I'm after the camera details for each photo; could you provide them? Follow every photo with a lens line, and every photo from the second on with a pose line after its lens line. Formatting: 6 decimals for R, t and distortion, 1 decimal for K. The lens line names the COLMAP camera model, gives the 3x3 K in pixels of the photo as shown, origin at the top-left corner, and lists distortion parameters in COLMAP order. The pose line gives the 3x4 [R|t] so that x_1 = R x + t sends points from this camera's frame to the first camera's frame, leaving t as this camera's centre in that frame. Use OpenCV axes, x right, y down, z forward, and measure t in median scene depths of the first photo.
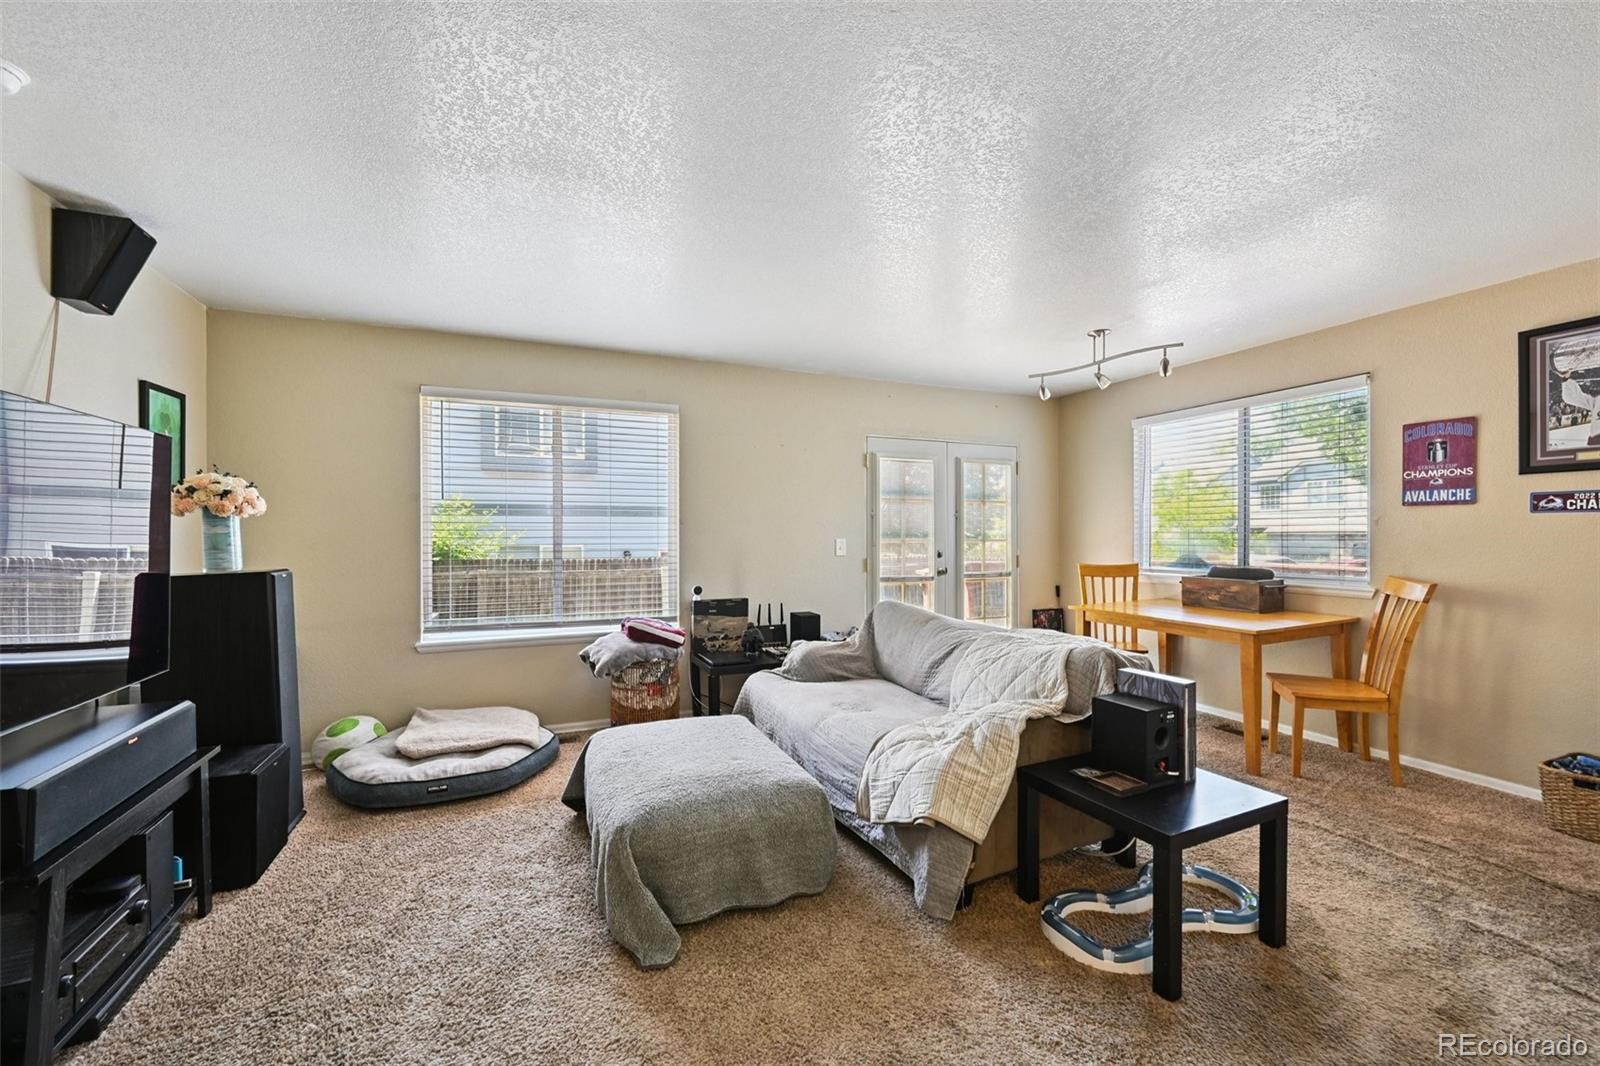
lens RADIAL K [[644.7, 0, 801.2], [0, 644.7, 534.4], [0, 0, 1]] dist [0.001686, 0.000399]
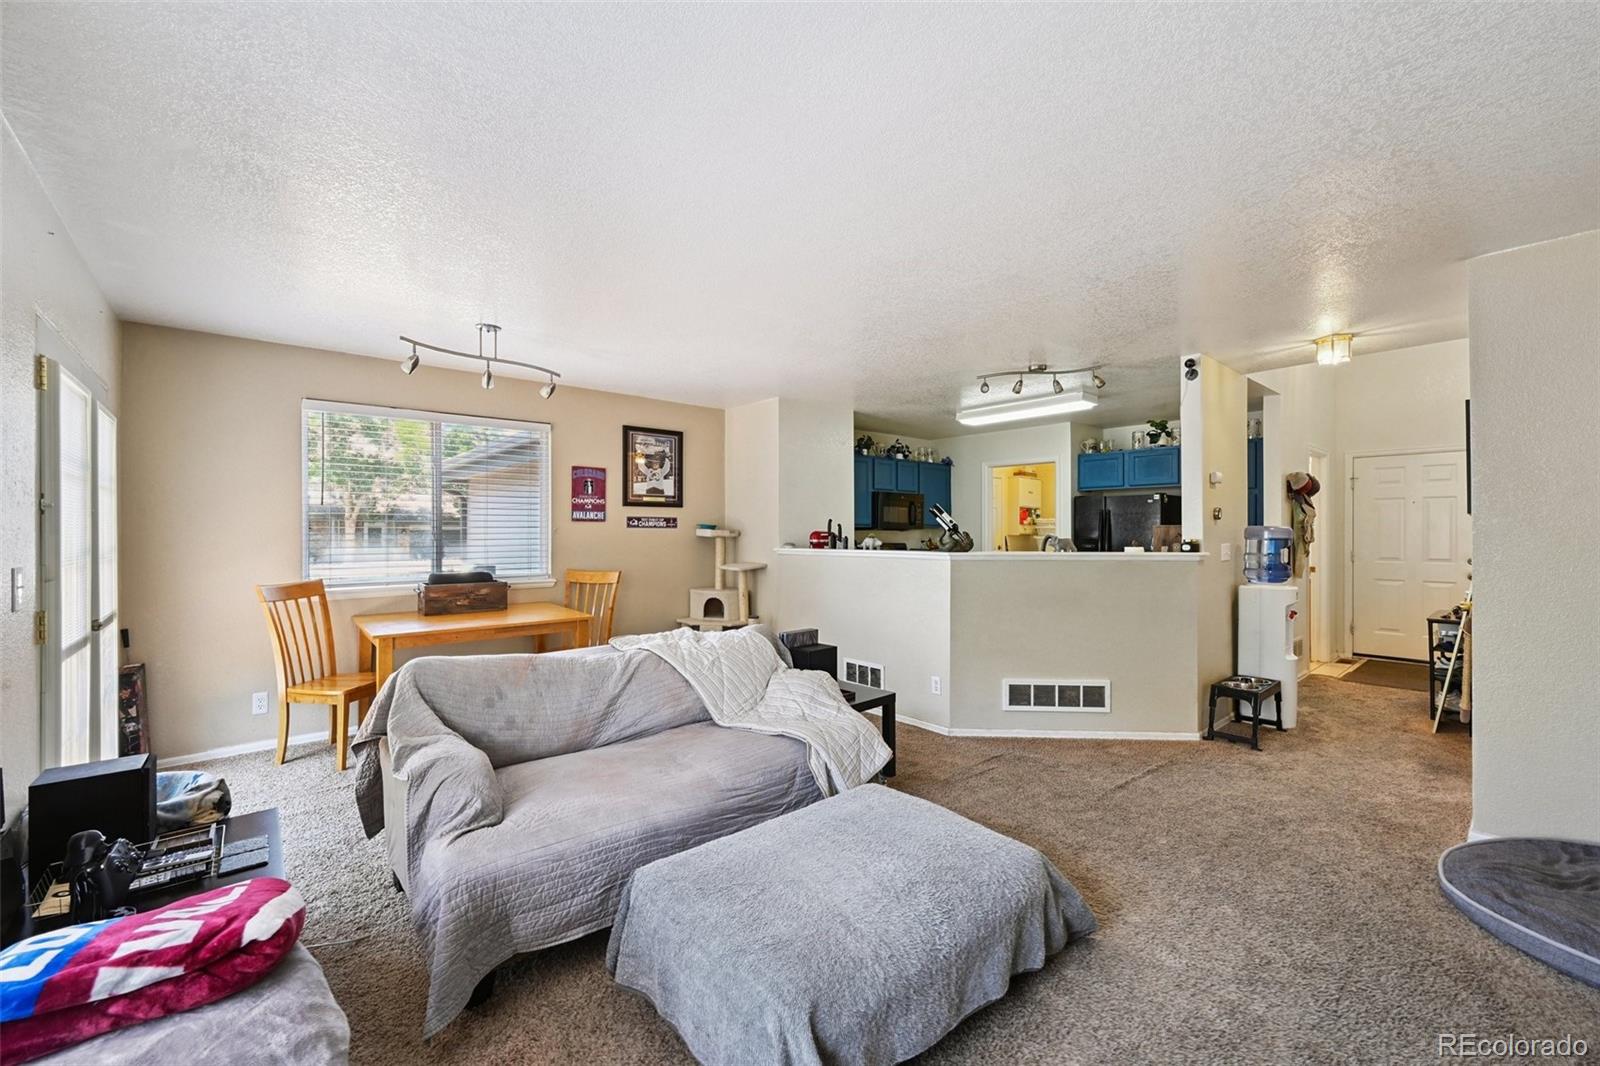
lens RADIAL K [[644.7, 0, 795.3], [0, 644.7, 531.1], [0, 0, 1]] dist [0.001686, 0.000399]
pose [[-0.296935, 0.004218, 0.954888, -0.663428], [0.004088, 0.999987, -0.003146, -0.015734], [-0.954889, 0.002970, -0.296948, 1.012307]]
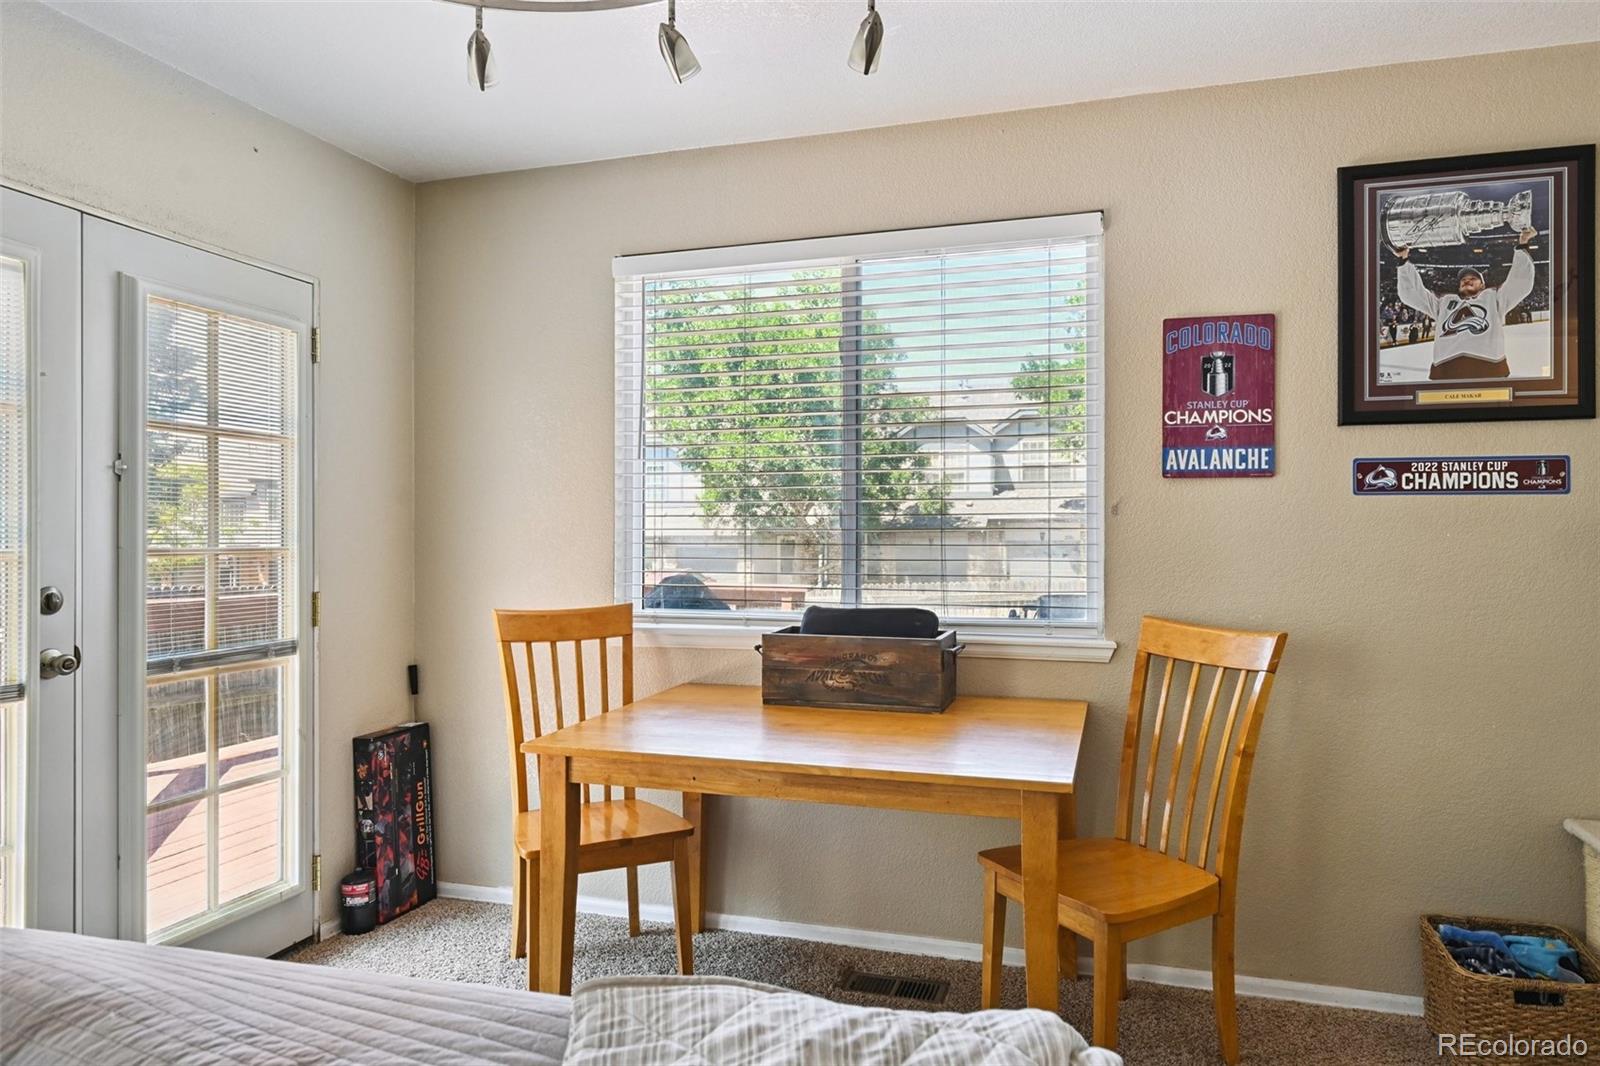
lens RADIAL K [[1010.4, 0, 805.5], [0, 1010.4, 535.7], [0, 0, 1]] dist [-0.003171, -0.003713]
pose [[0.645315, -0.001396, 0.763915, 0.147053], [0.000206, 0.999999, 0.001654, 0.000273], [-0.763916, -0.000910, 0.645315, 0.745997]]
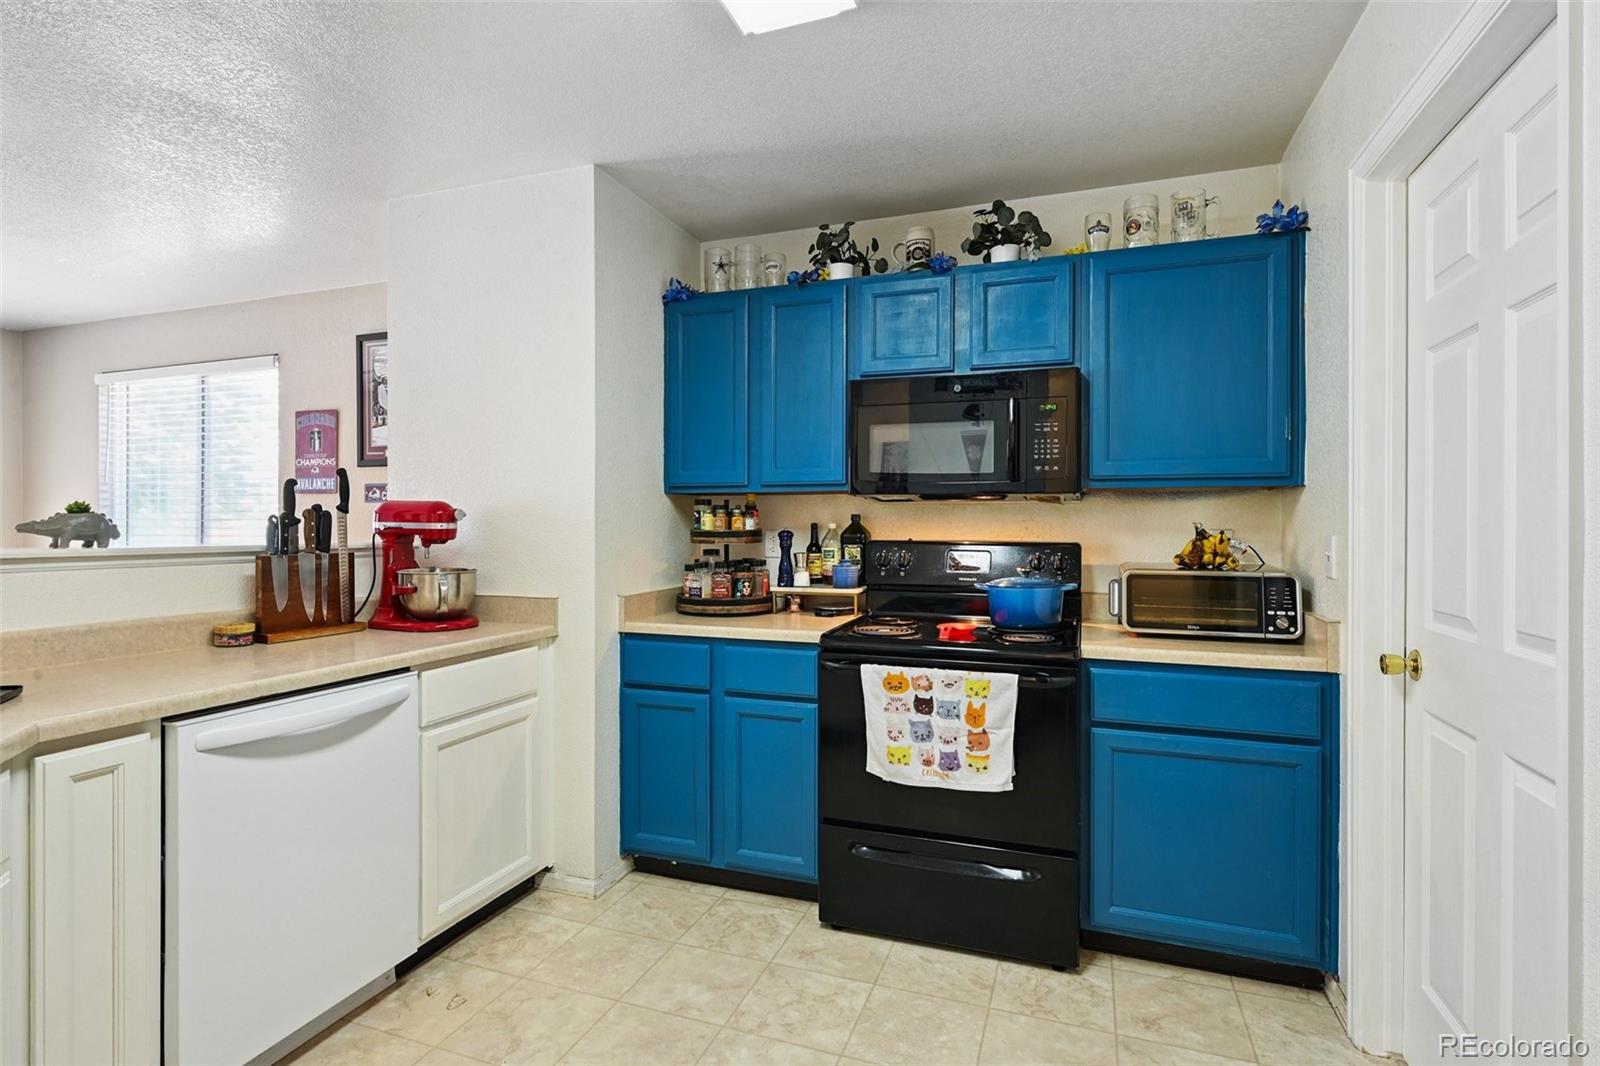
lens RADIAL K [[782.8, 0, 804.3], [0, 782.8, 530.5], [0, 0, 1]] dist [-0.001663, -0.000147]
pose [[0.682045, -0.002575, 0.731305, 0.624875], [-0.003473, 0.999971, 0.006760, 0.001924], [-0.731302, -0.007150, 0.682017, -0.412859]]
